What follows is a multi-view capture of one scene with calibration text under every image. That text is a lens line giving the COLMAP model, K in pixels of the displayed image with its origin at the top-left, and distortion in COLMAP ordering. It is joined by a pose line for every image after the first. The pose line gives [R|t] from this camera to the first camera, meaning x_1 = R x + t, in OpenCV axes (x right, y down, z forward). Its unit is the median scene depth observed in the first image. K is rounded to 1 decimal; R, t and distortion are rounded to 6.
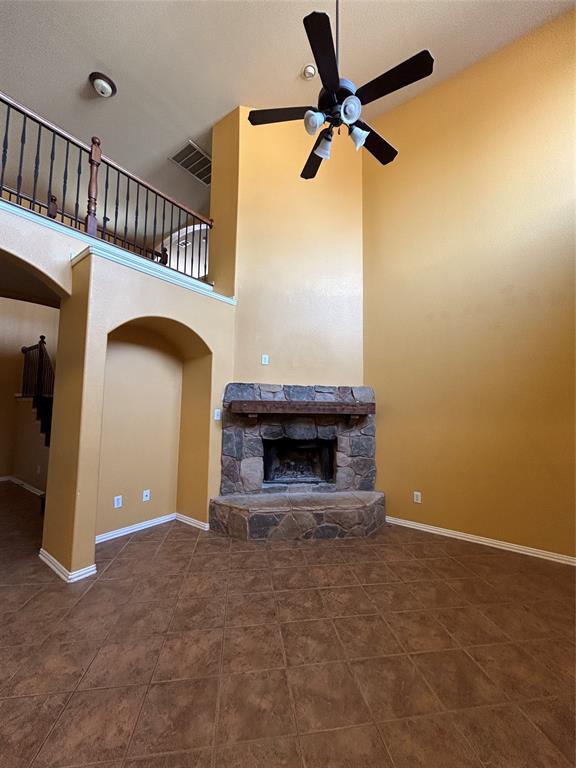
lens RADIAL K [[312.2, 0, 287.9], [0, 312.2, 385.2], [0, 0, 1]] dist [-0.004422, 0.001683]
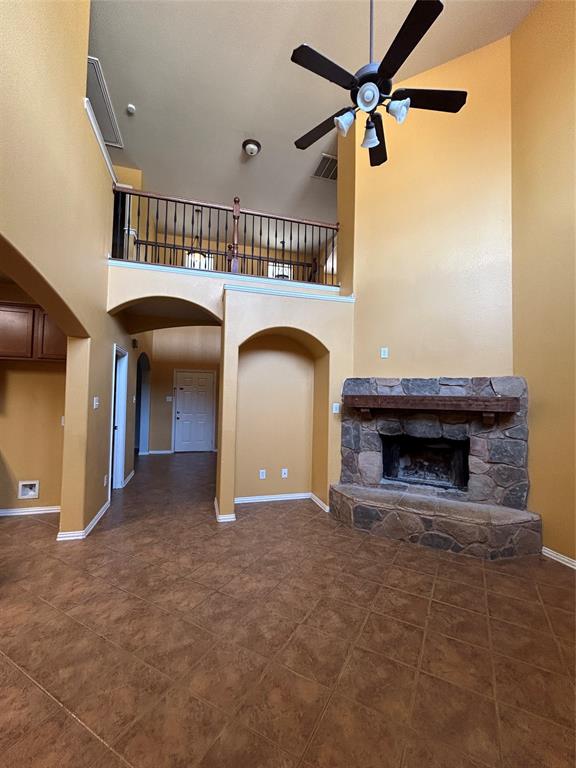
lens RADIAL K [[312.2, 0, 268.6], [0, 312.2, 386.3], [0, 0, 1]] dist [-0.004422, 0.001683]
pose [[0.790291, -0.022666, -0.612312, 0.263196], [0.039315, 0.999132, 0.013757, -0.006302], [0.611469, -0.034945, 0.790496, 0.008154]]
